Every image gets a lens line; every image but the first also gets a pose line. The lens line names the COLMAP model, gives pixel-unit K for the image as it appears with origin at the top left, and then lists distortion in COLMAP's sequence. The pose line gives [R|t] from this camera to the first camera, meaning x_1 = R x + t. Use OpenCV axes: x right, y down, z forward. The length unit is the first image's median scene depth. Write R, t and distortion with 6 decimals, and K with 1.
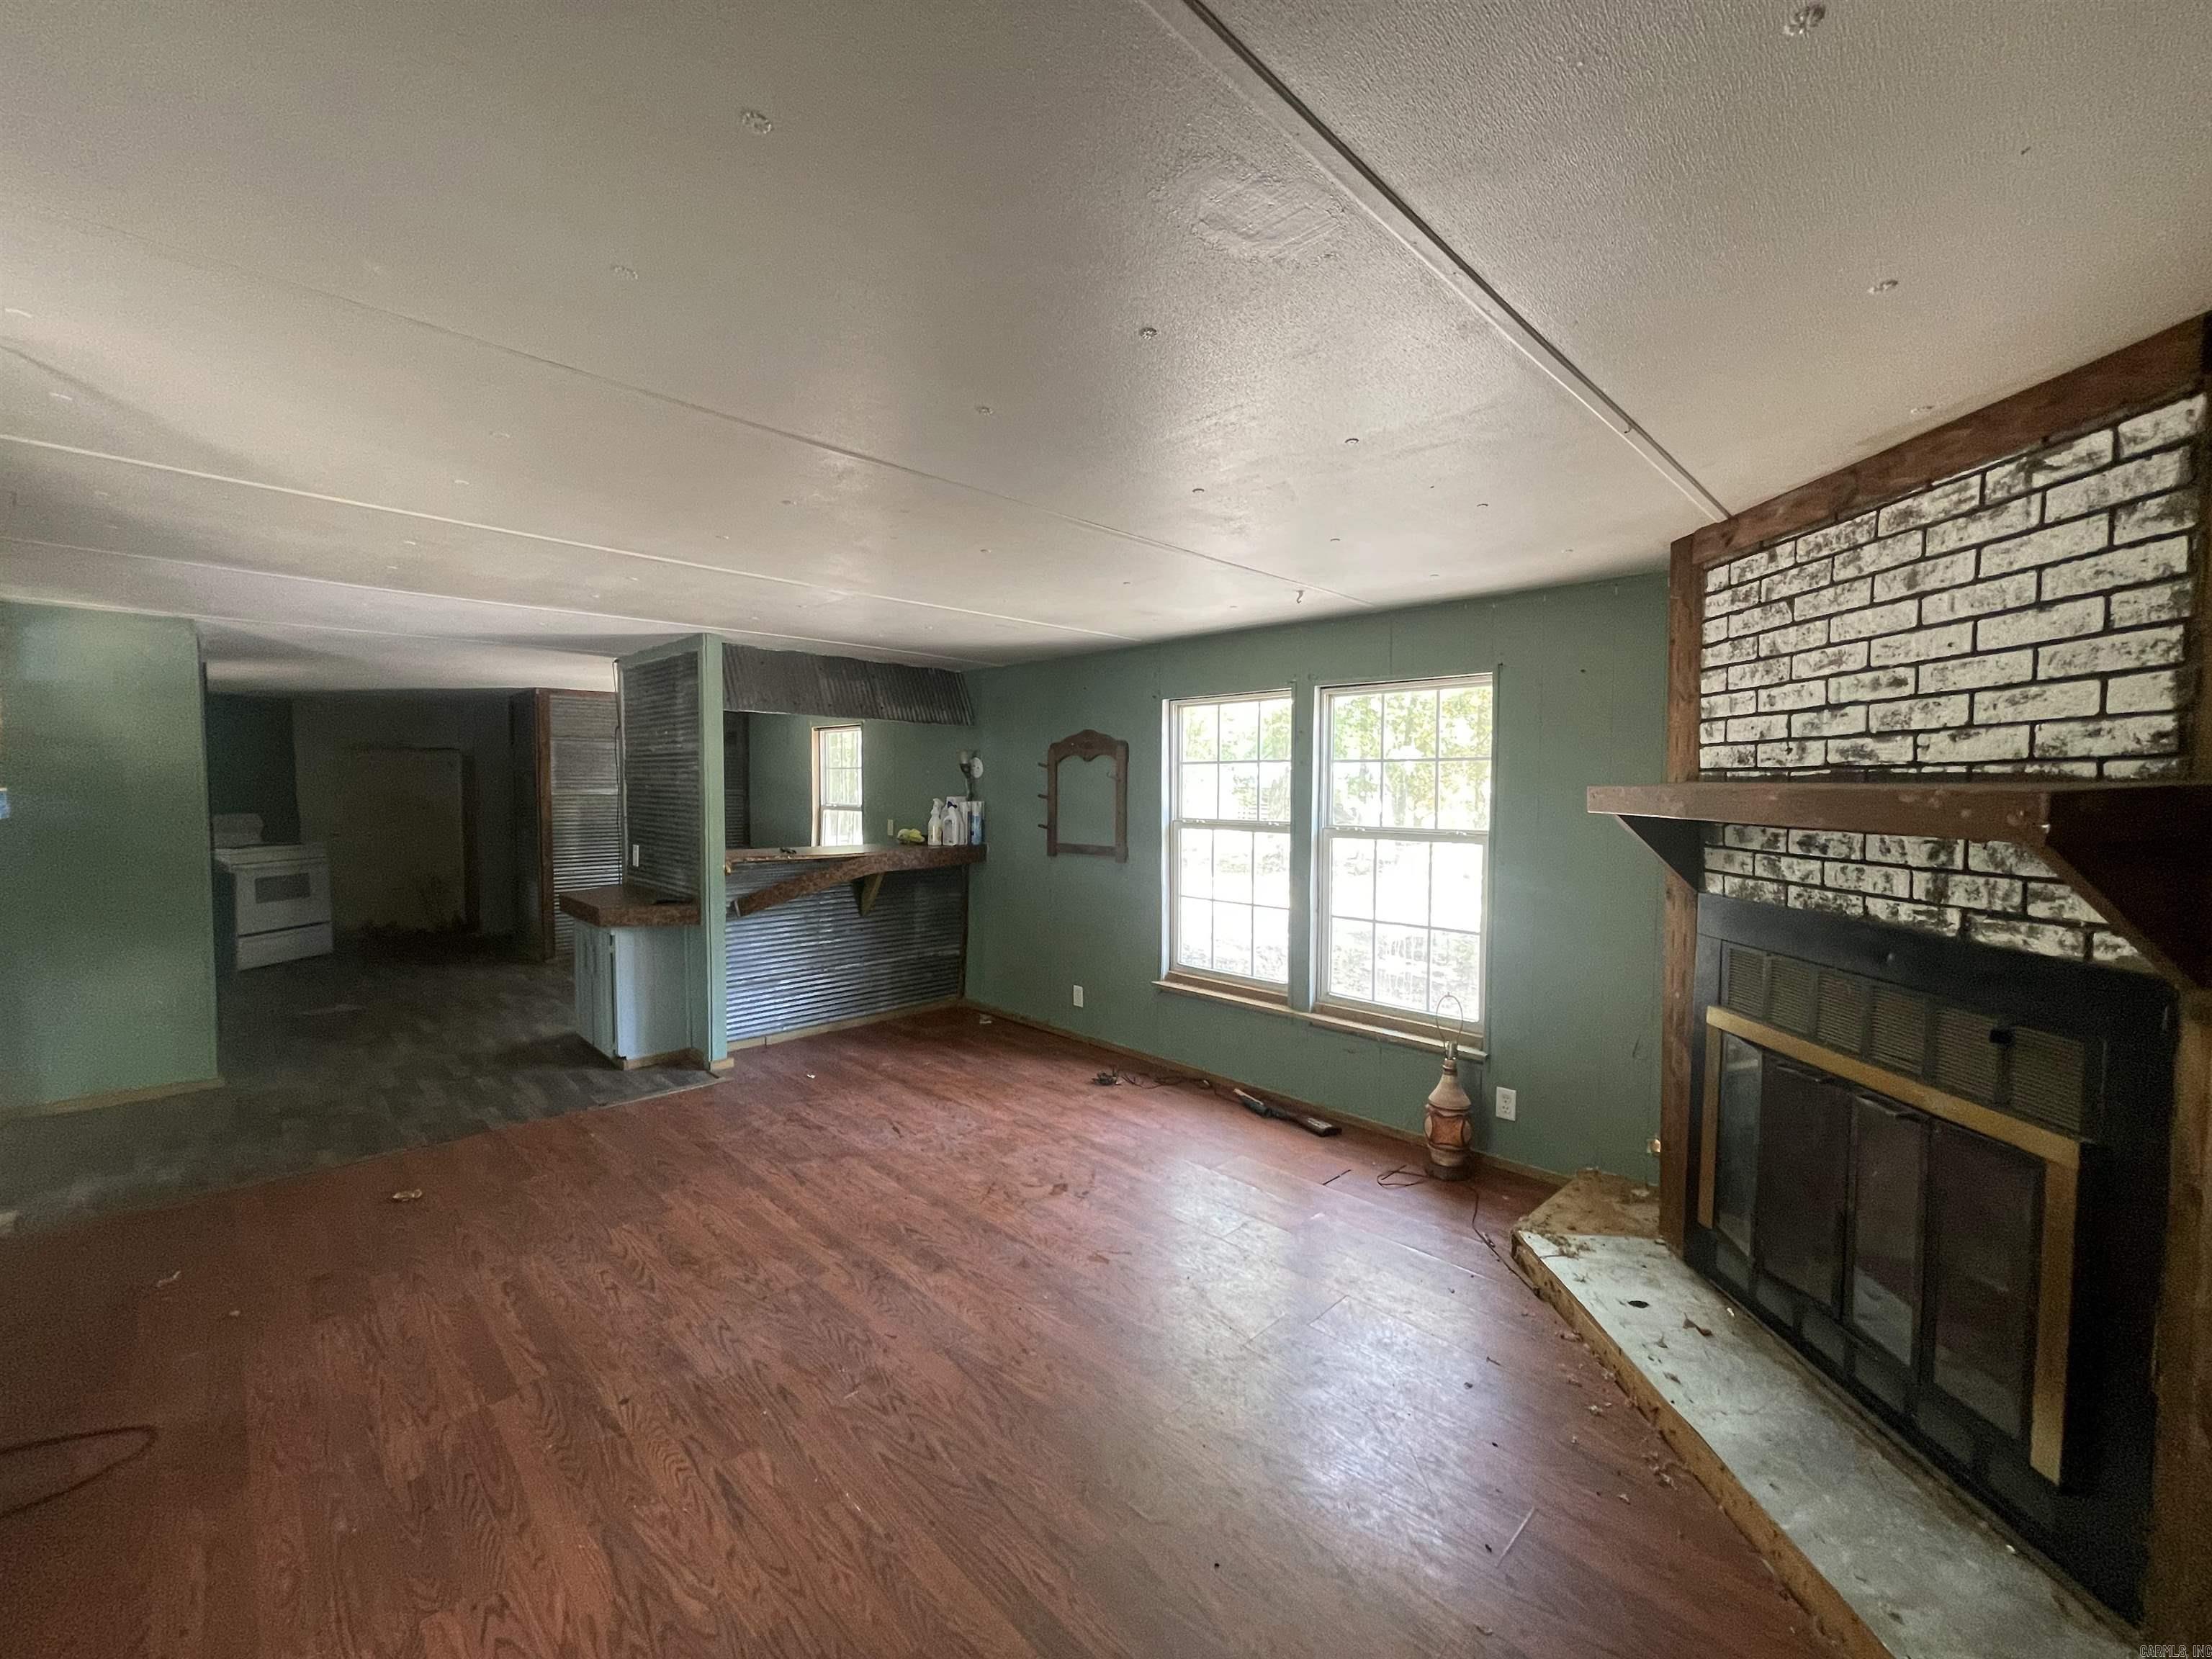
lens RADIAL K [[910.5, 0, 1084.4], [0, 910.5, 823.1], [0, 0, 1]] dist [-0.000262, -0.000153]
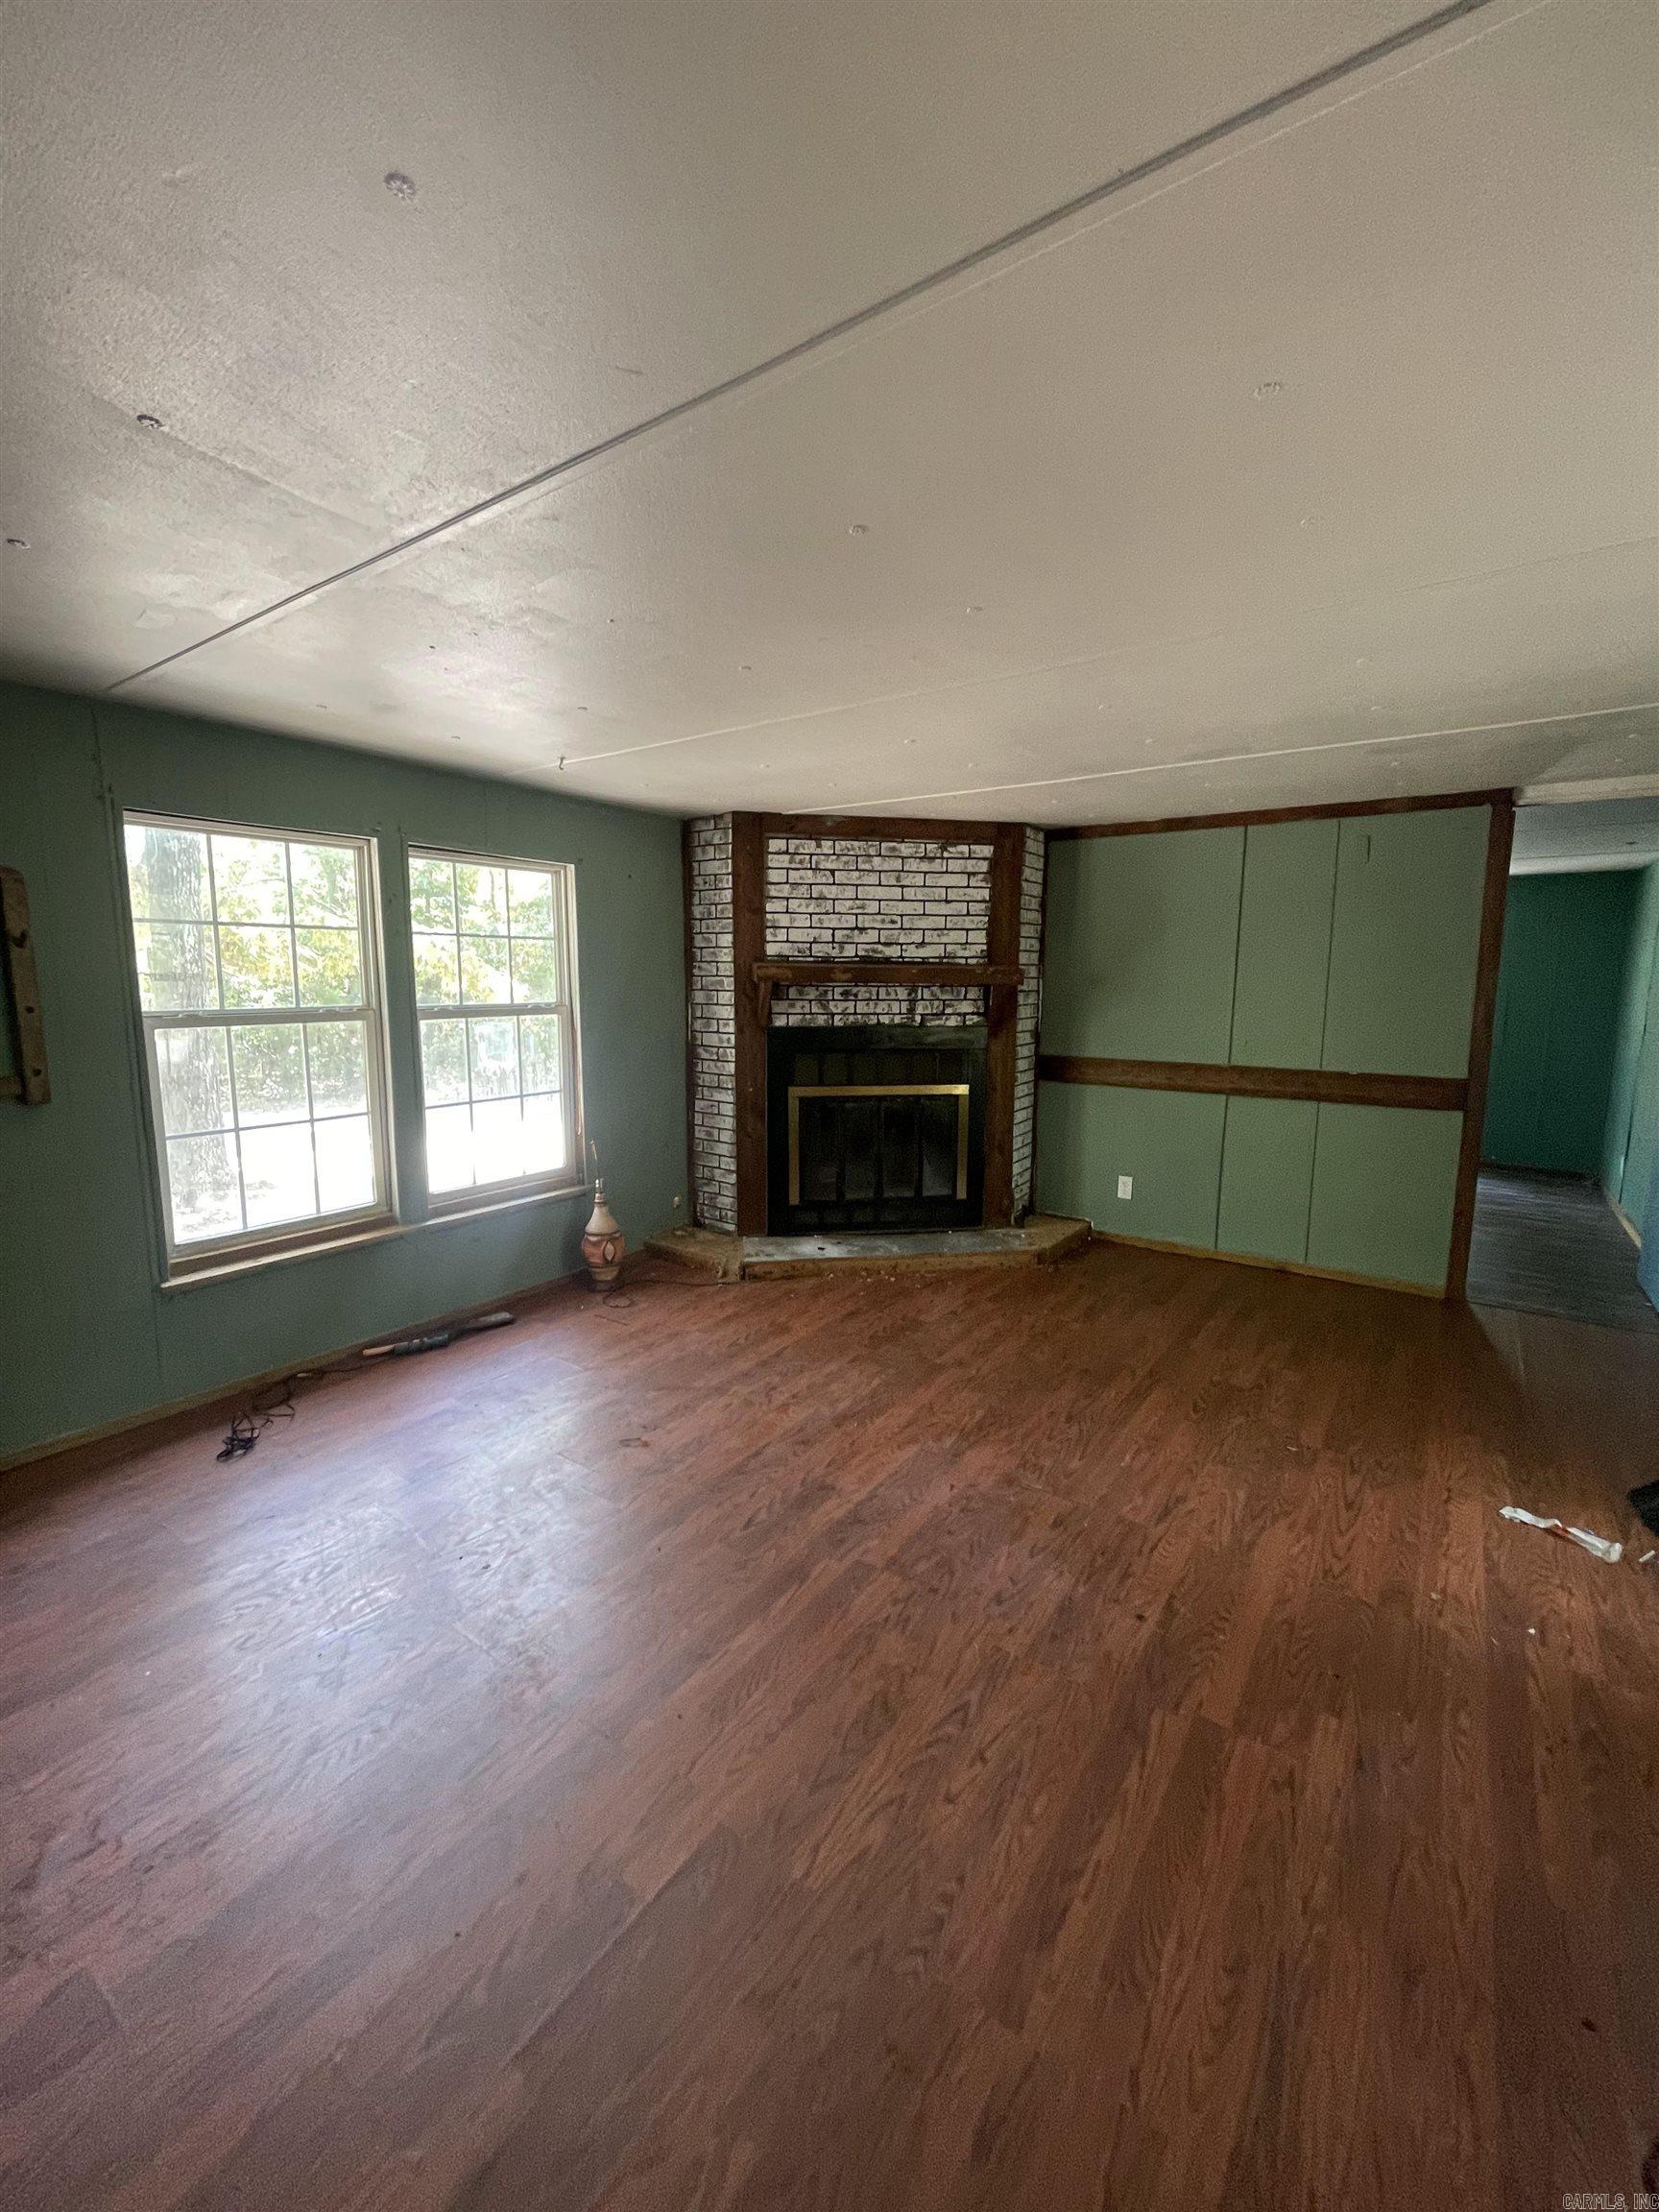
lens RADIAL K [[910.5, 0, 844.2], [0, 910.5, 1108.1], [0, 0, 1]] dist [-0.000262, -0.000153]
pose [[-0.208272, -0.152556, 0.966100, -1.300453], [0.031222, 0.986220, 0.162464, -0.059857], [-0.977572, 0.064001, -0.200639, 1.481221]]
